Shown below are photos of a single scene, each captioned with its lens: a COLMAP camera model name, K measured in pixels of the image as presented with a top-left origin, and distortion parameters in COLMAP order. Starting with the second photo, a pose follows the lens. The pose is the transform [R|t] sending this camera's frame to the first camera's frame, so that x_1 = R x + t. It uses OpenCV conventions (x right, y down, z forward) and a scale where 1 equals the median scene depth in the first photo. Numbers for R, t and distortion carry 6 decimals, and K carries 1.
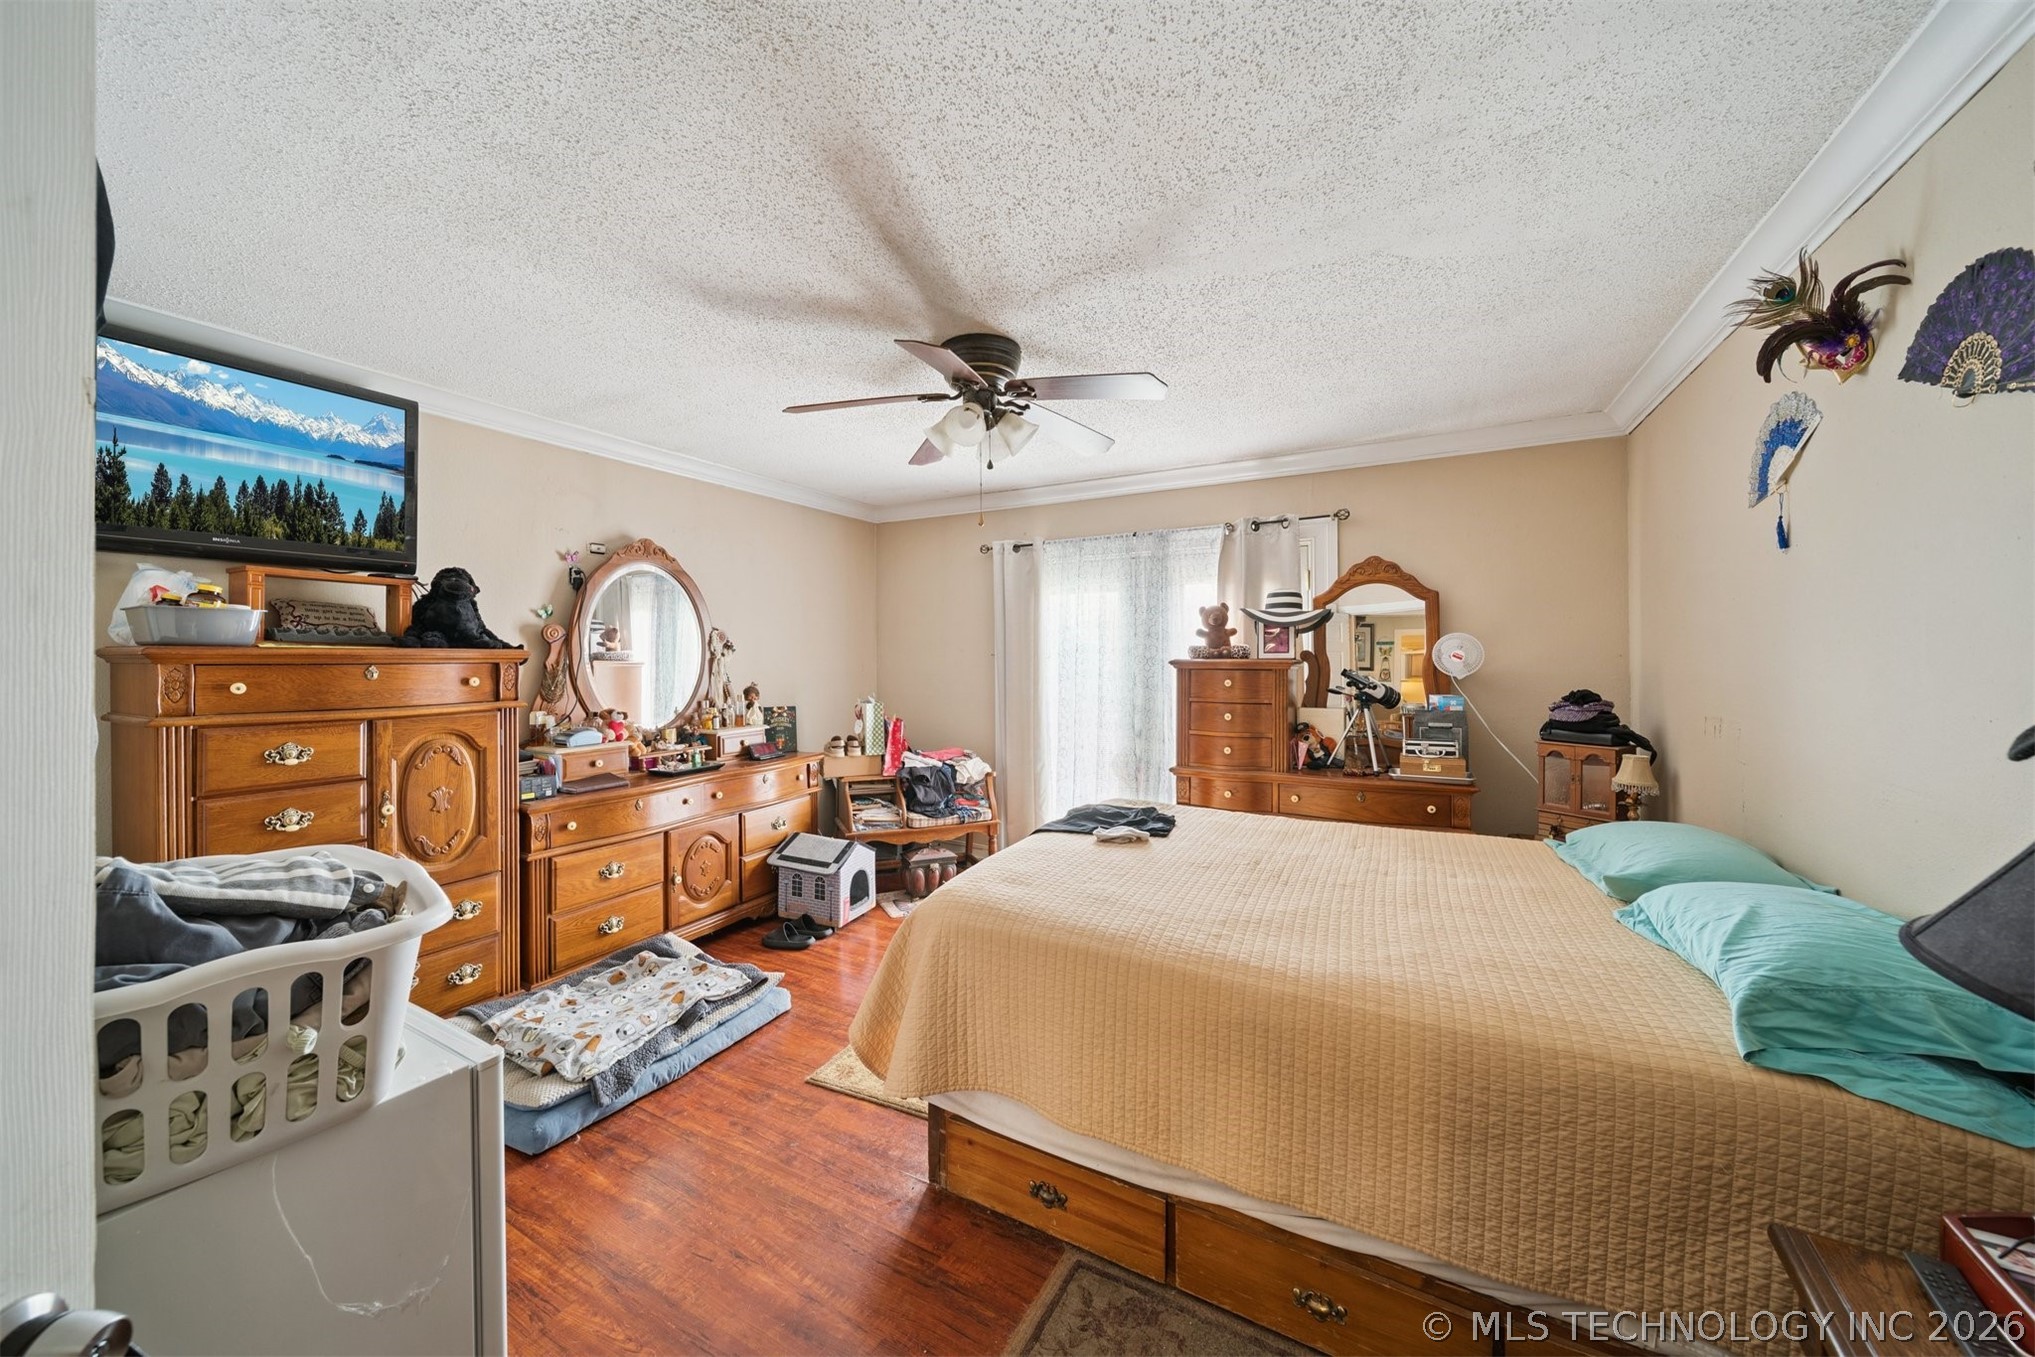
lens RADIAL K [[718.7, 0, 1009.7], [0, 718.7, 661.2], [0, 0, 1]] dist [-0.000428, -0.000872]
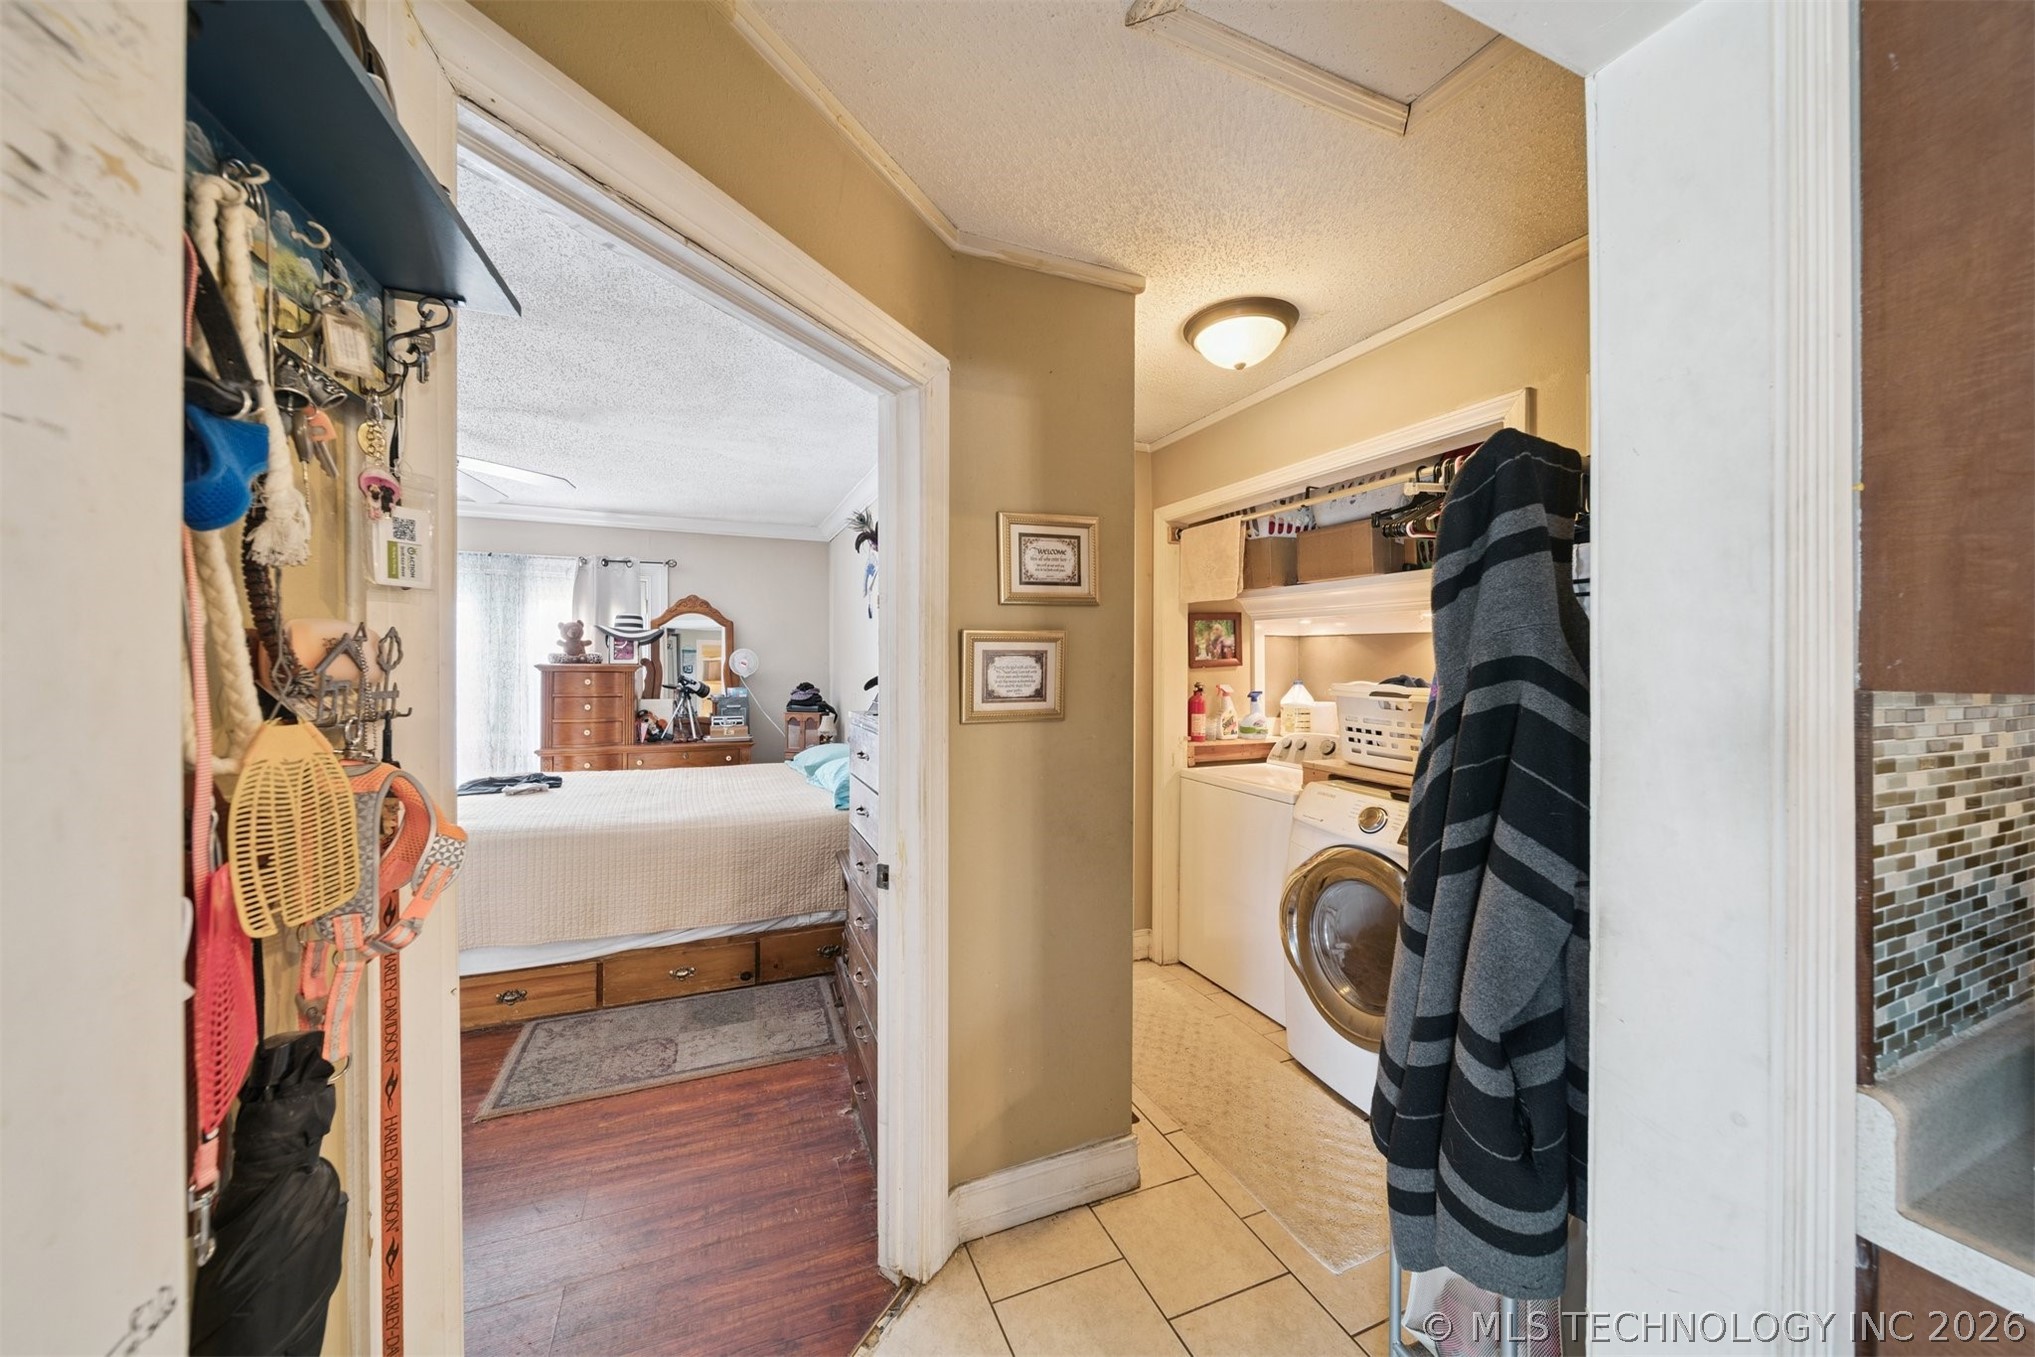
lens RADIAL K [[718.7, 0, 1004.2], [0, 718.7, 668.1], [0, 0, 1]] dist [-0.000428, -0.000872]
pose [[0.618313, 0.003474, 0.785925, -0.264059], [-0.005170, 0.999987, -0.000353, 0.001136], [-0.785915, -0.003845, 0.618322, -0.426616]]
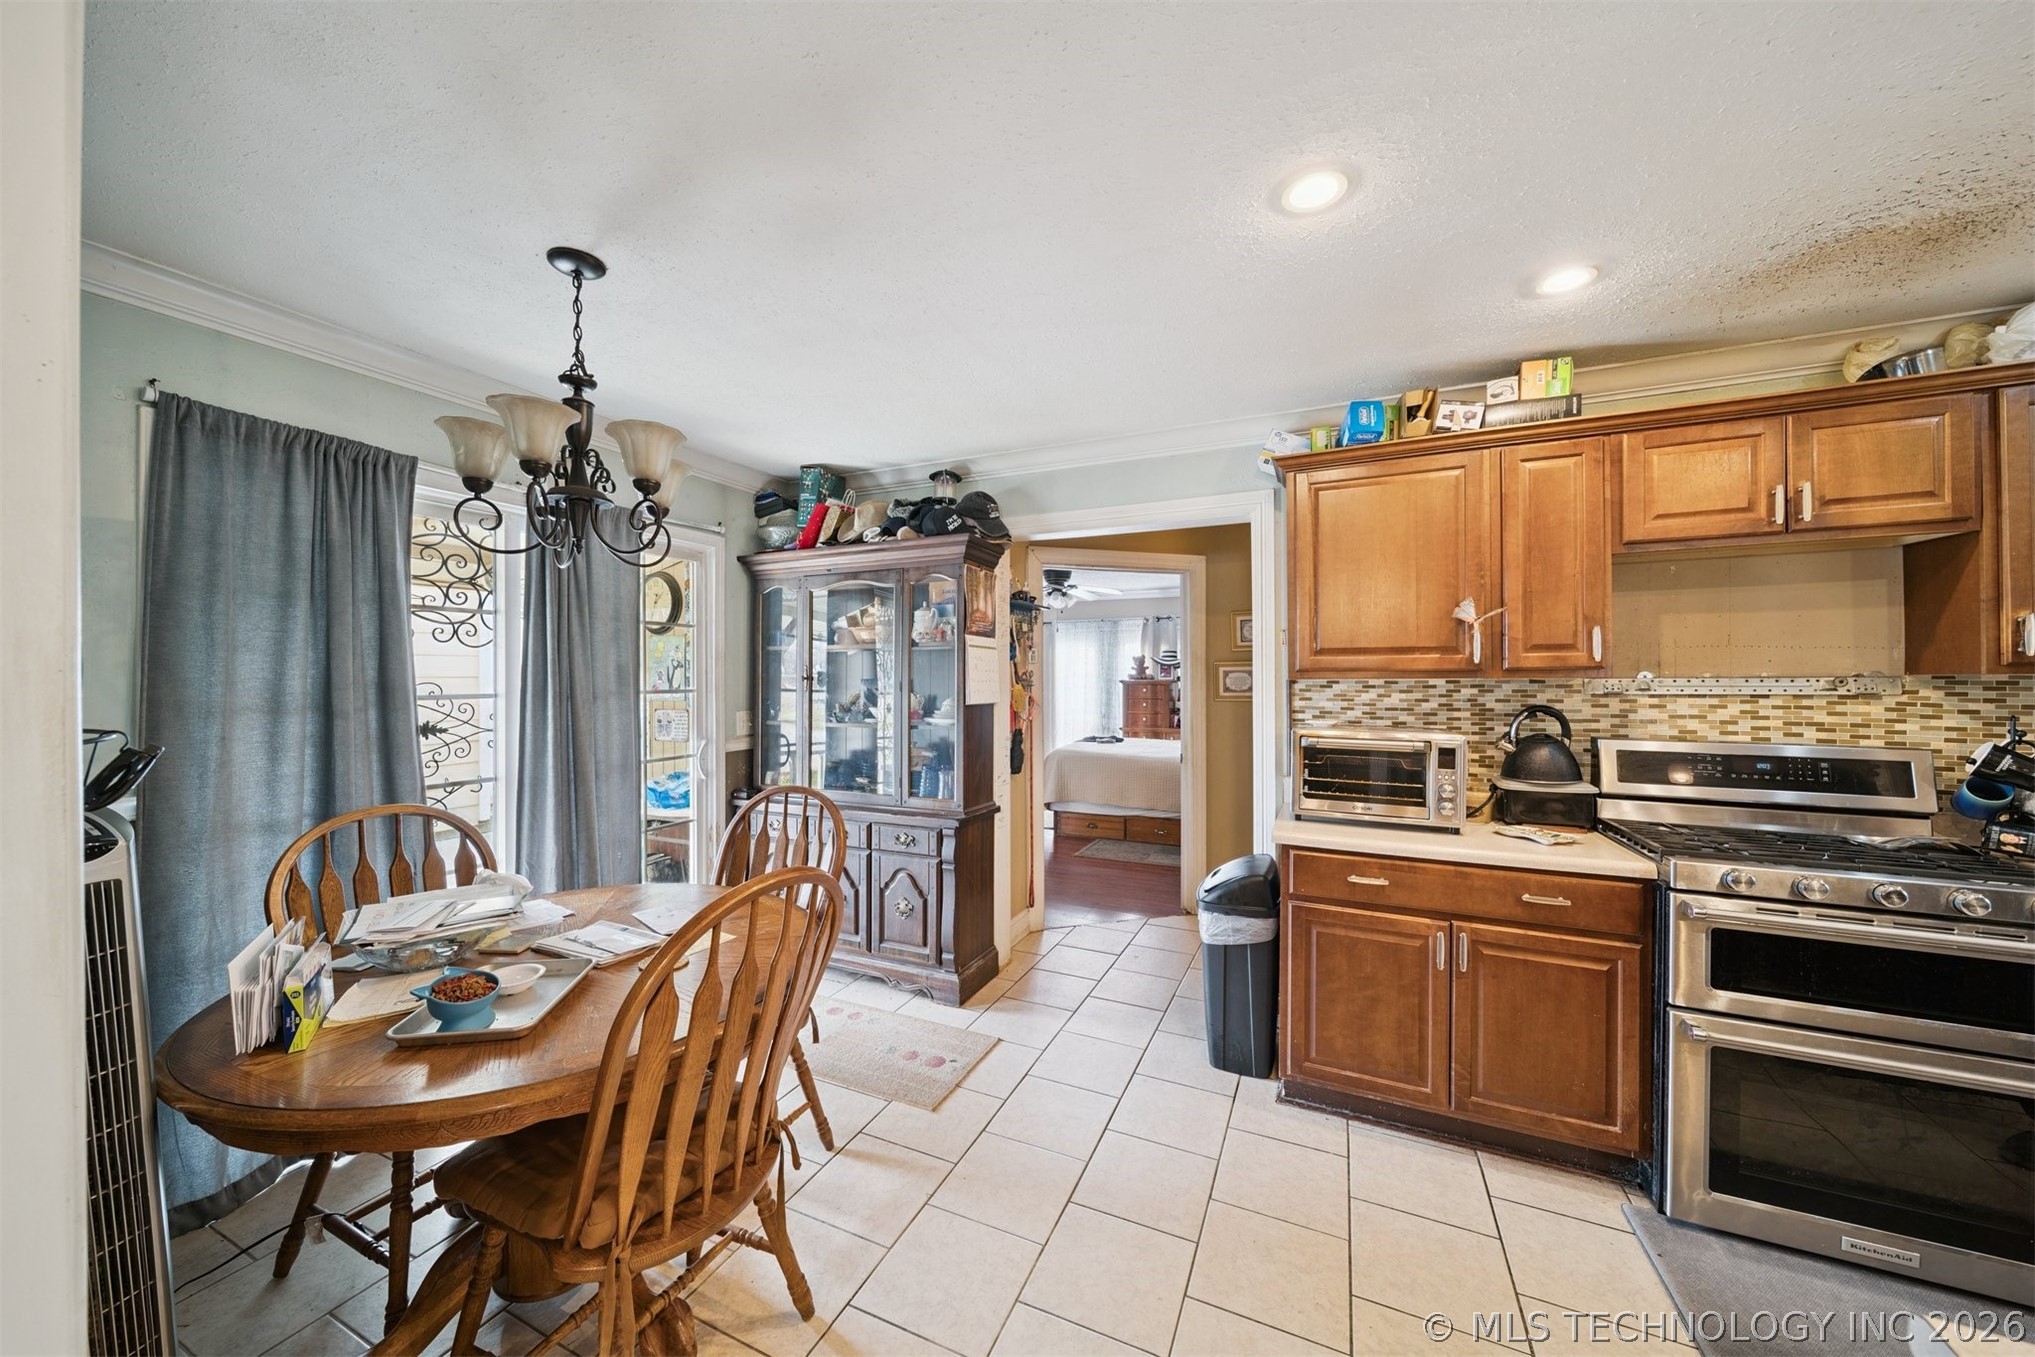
lens RADIAL K [[718.7, 0, 1003.1], [0, 718.7, 684.3], [0, 0, 1]] dist [-0.000428, -0.000872]
pose [[0.996354, 0.008722, 0.084868, -0.352845], [-0.008804, 0.999961, 0.000587, 0.014016], [-0.084860, -0.001332, 0.996392, -1.286957]]
